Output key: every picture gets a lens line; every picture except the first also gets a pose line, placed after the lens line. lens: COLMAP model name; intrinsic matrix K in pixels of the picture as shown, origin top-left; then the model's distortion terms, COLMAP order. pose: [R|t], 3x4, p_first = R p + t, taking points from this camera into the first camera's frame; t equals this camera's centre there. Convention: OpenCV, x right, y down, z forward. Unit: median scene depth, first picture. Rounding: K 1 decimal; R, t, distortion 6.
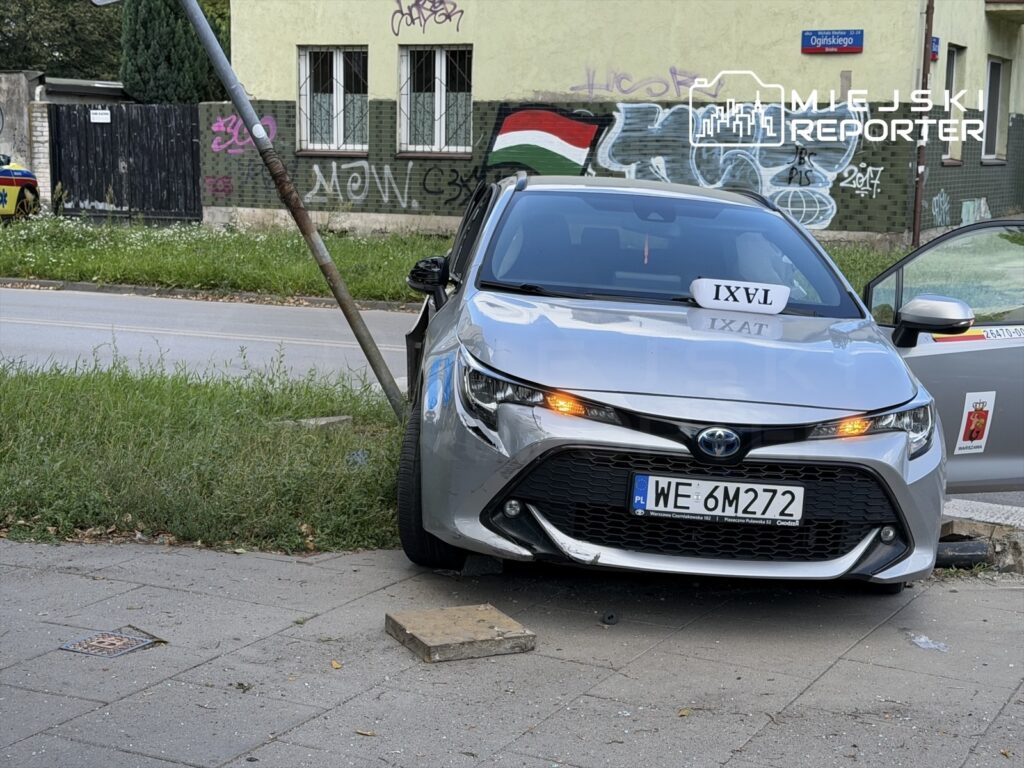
lens RADIAL K [[1691.8, 0, 510.5], [0, 1691.8, 379.3], [0, 0, 1]] dist [0.126135, 0.000000]
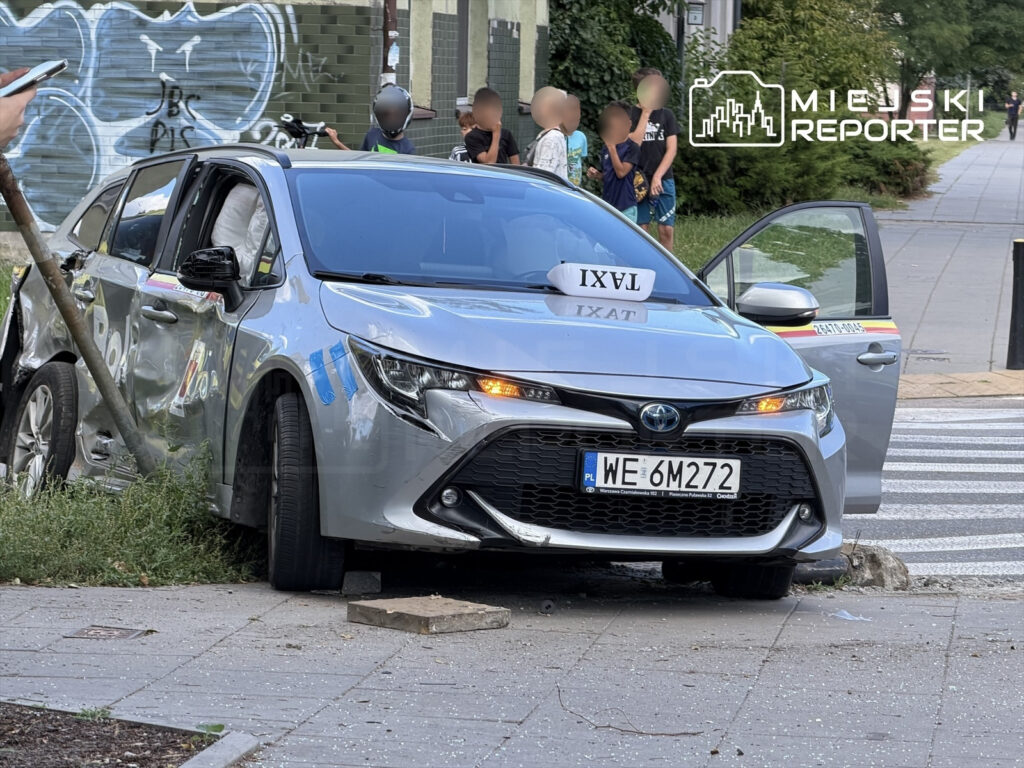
lens RADIAL K [[4299.1, 0, 512.2], [0, 4299.1, 384.7], [0, 0, 1]] dist [0.262766, 0.000000]
pose [[0.942863, -0.024093, 0.332308, -0.778853], [0.043724, 0.997704, -0.051721, 0.141172], [-0.330299, 0.063296, 0.941752, -1.320817]]
